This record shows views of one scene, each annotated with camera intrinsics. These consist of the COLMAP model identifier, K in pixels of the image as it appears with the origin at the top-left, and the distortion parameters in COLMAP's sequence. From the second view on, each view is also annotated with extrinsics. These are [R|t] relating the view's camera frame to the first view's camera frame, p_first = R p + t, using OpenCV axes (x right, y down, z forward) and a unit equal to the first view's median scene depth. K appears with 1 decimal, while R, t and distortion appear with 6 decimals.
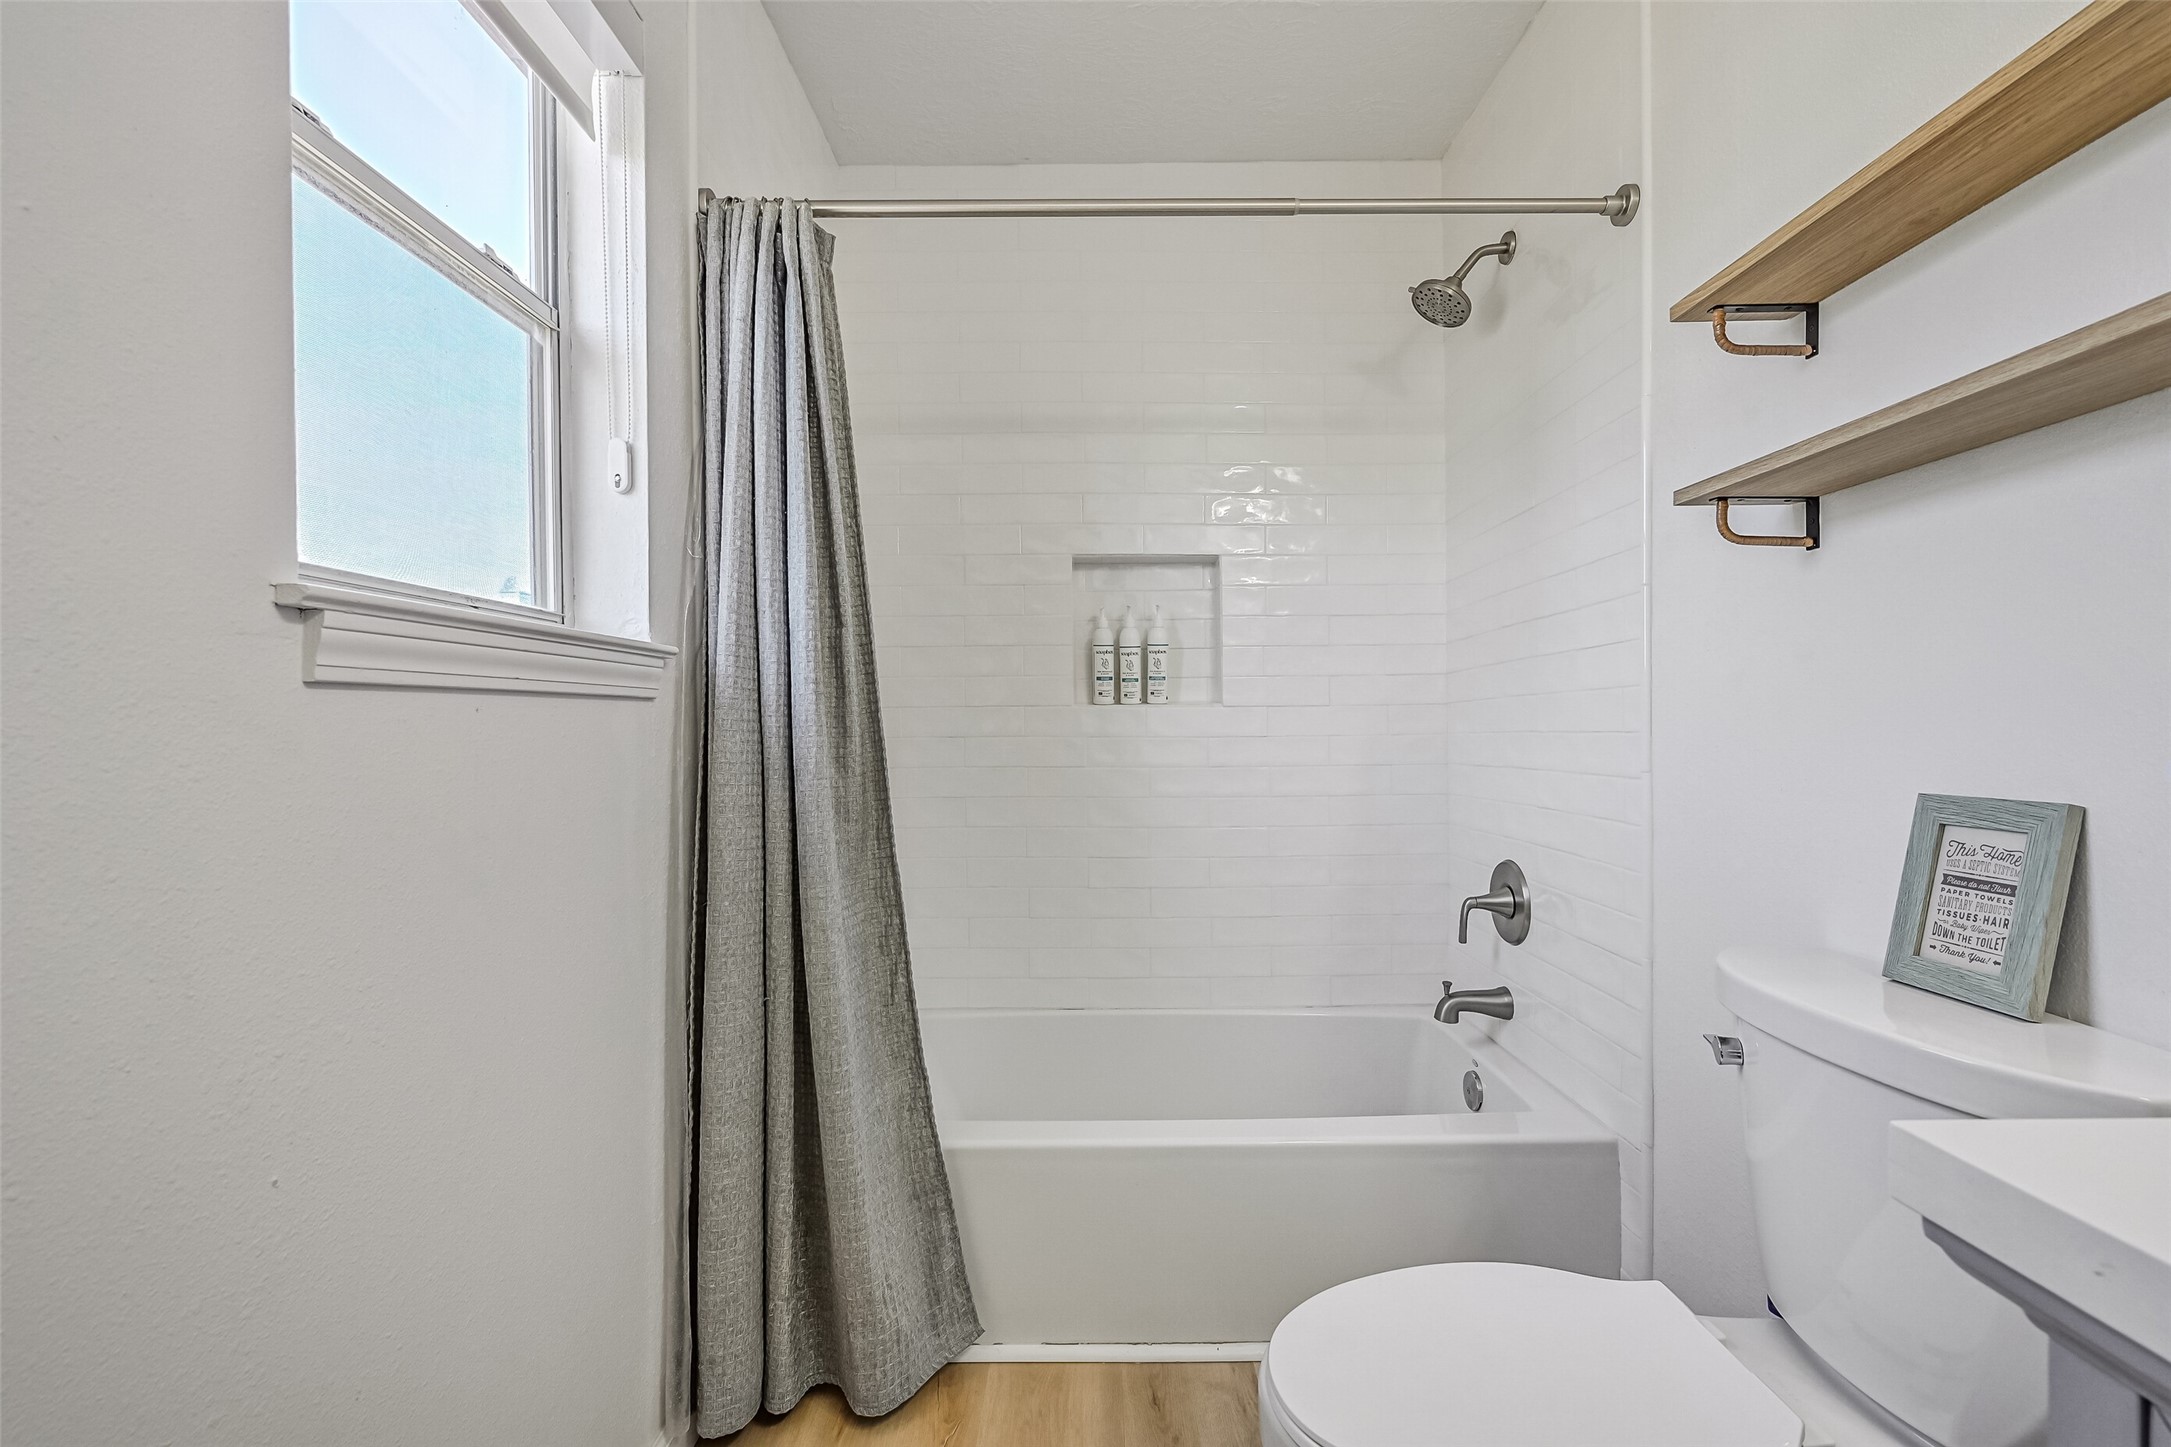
lens RADIAL K [[905.9, 0, 1108.3], [0, 905.9, 728.5], [0, 0, 1]] dist [-0.001105, 0.000447]
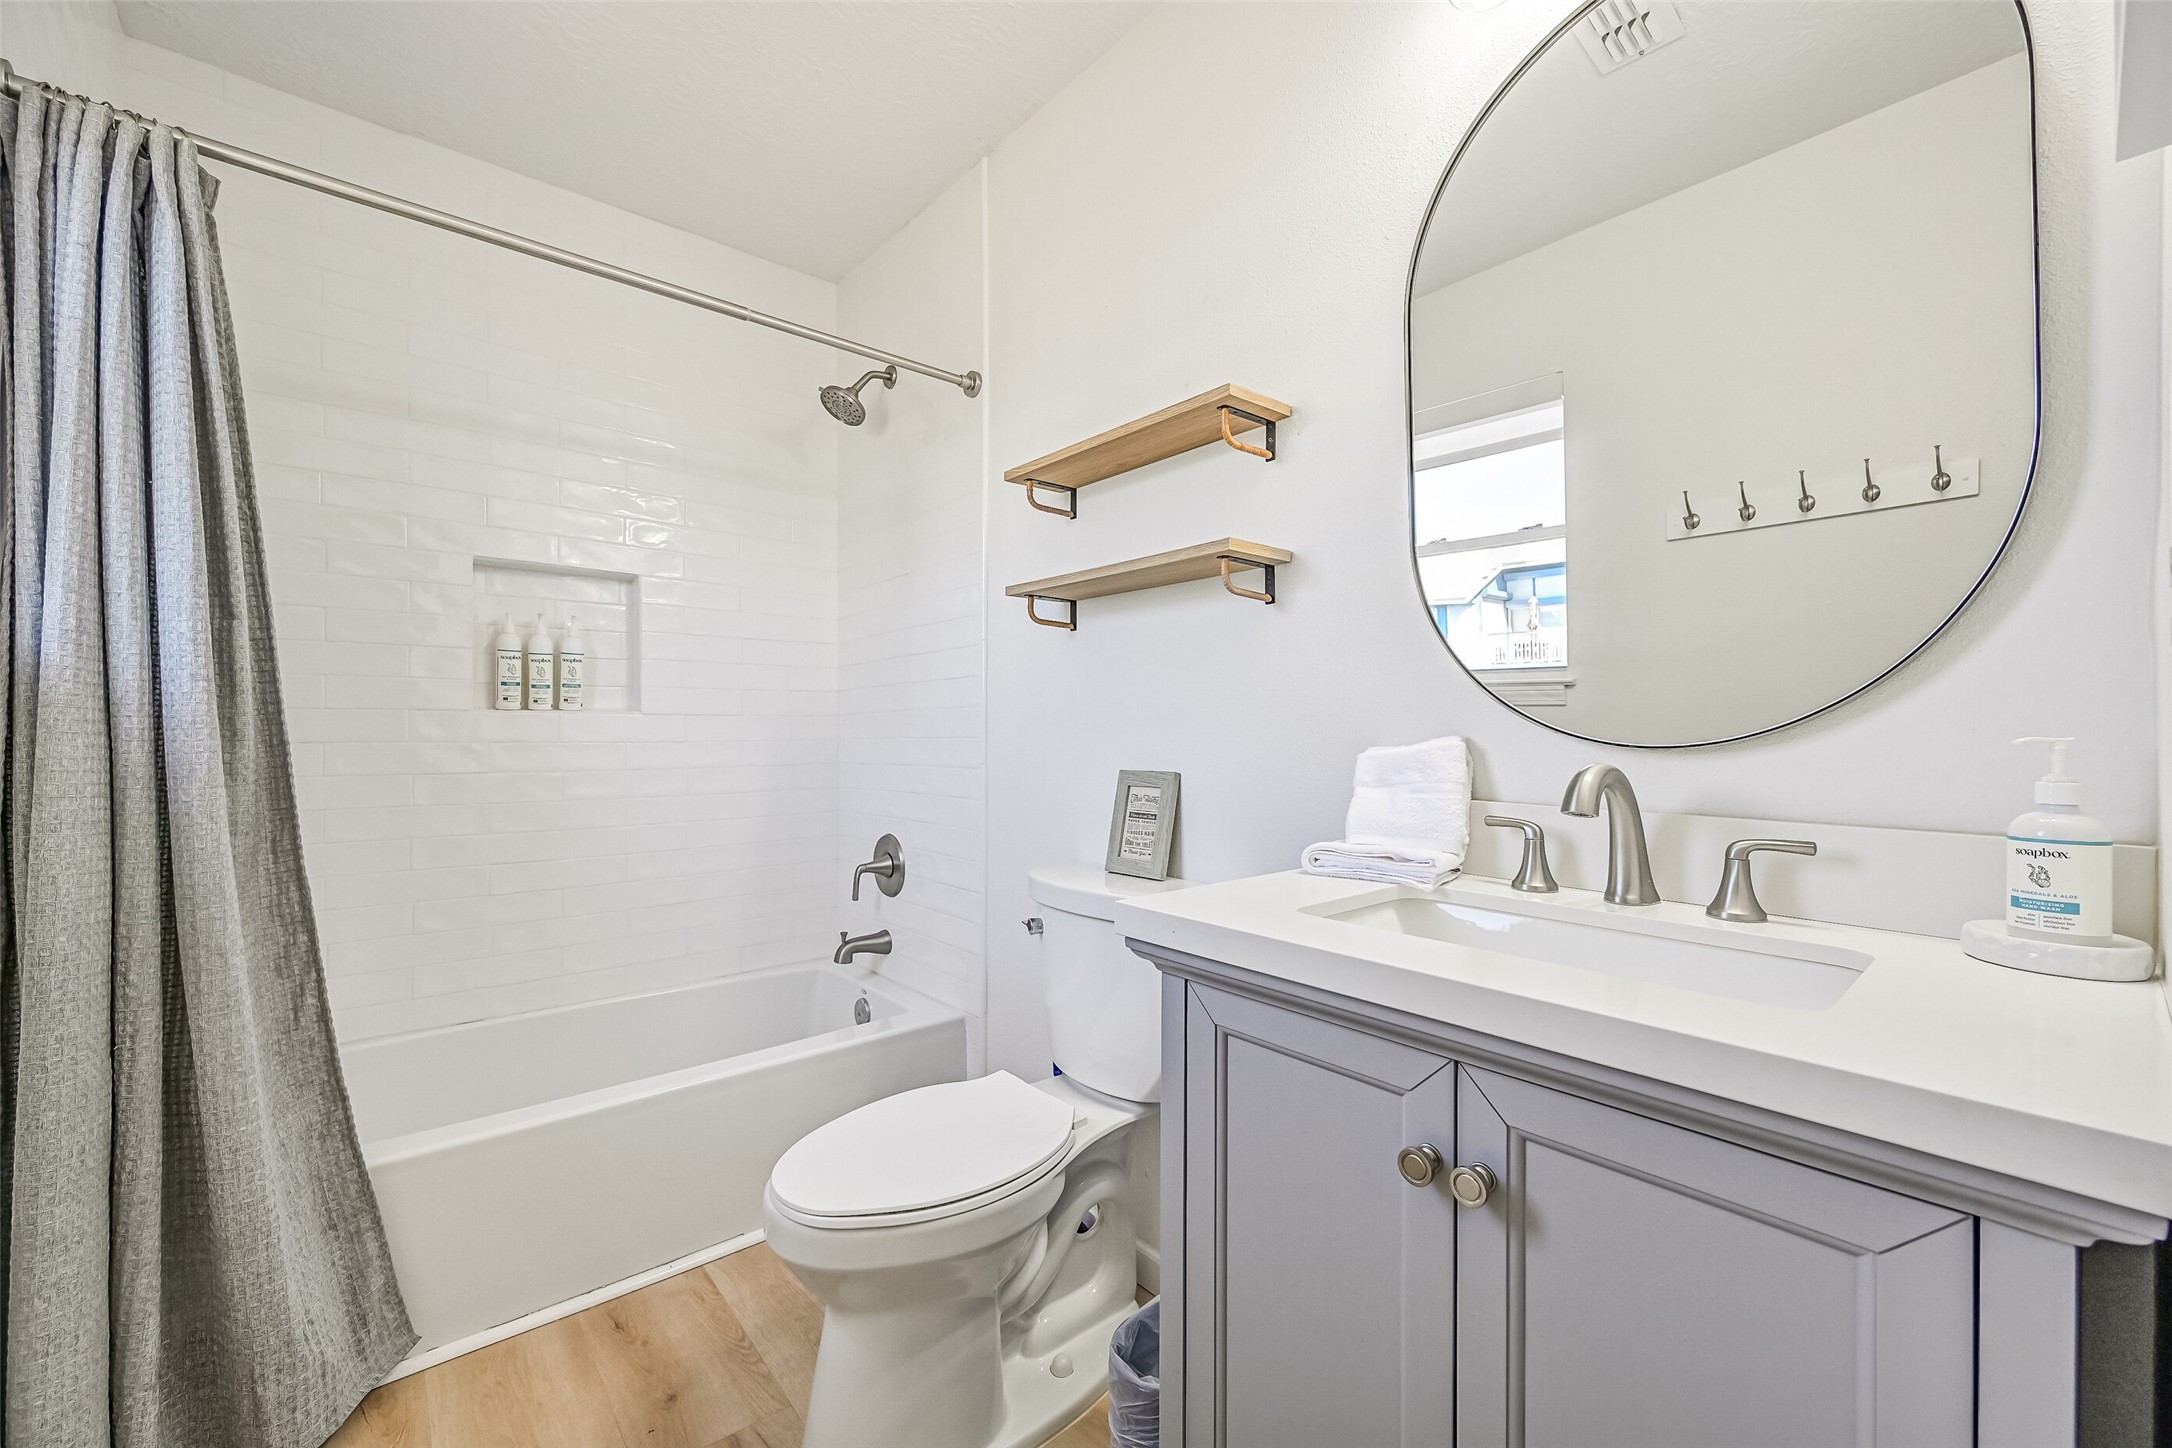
lens RADIAL K [[865.5, 0, 1096.3], [0, 865.5, 725.1], [0, 0, 1]] dist [0.002865, -0.000312]
pose [[0.757394, 0.011733, 0.652852, -0.203344], [-0.002462, 0.999883, -0.015114, 0.004624], [-0.652953, 0.009840, 0.757334, -0.211871]]
